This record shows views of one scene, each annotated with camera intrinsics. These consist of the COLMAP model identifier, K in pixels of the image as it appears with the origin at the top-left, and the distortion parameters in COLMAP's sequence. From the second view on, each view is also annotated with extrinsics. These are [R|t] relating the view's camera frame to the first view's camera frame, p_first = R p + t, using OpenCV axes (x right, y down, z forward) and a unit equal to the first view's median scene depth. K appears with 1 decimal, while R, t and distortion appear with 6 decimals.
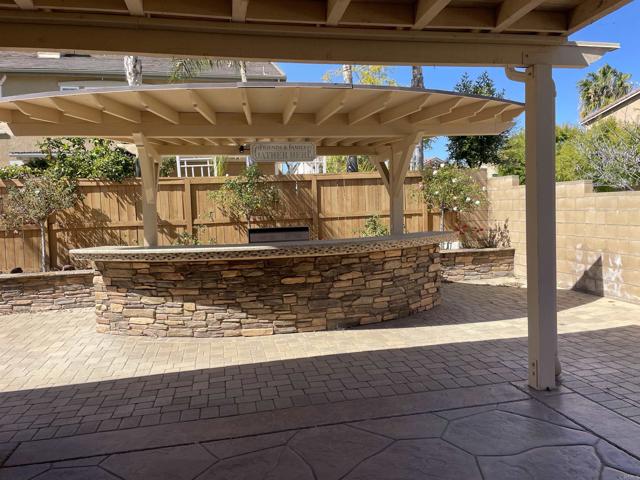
lens RADIAL K [[480.6, 0, 318.4], [0, 480.6, 237.2], [0, 0, 1]] dist [0.095392, -0.120303]
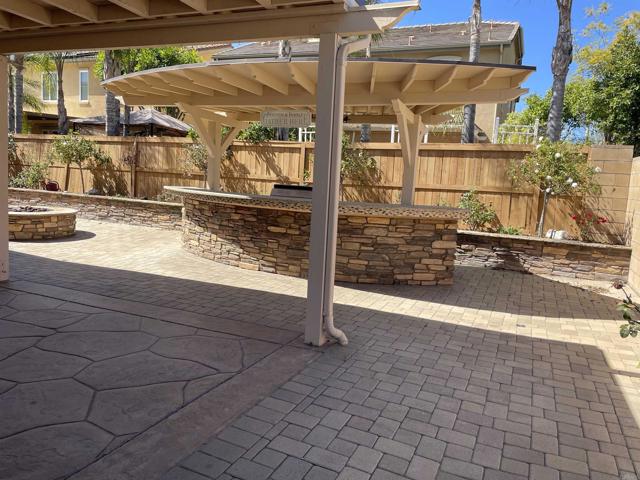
lens RADIAL K [[480.6, 0, 323.6], [0, 480.6, 231.6], [0, 0, 1]] dist [0.095392, -0.120303]
pose [[0.807308, 0.145678, -0.571867, 0.673830], [-0.119951, 0.989330, 0.082687, -0.015087], [0.577811, 0.001842, 0.816168, 0.098395]]
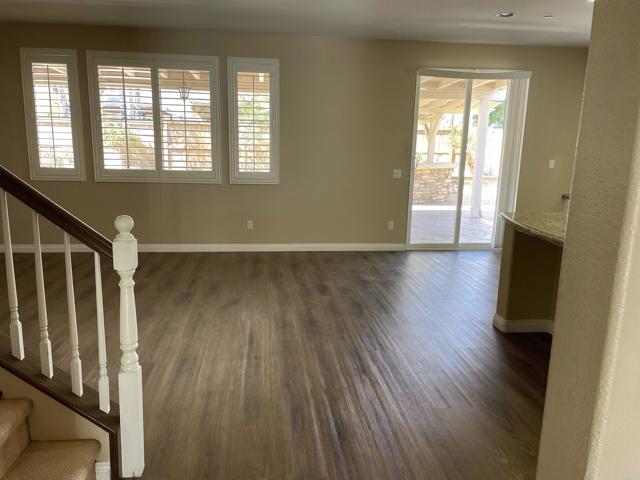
lens RADIAL K [[480.6, 0, 318.3], [0, 480.6, 238.1], [0, 0, 1]] dist [0.095392, -0.120303]
pose [[0.993968, 0.075857, -0.079207, -0.122757], [-0.064738, 0.988786, 0.134575, 0.070704], [0.088527, -0.128636, 0.987733, -1.153664]]
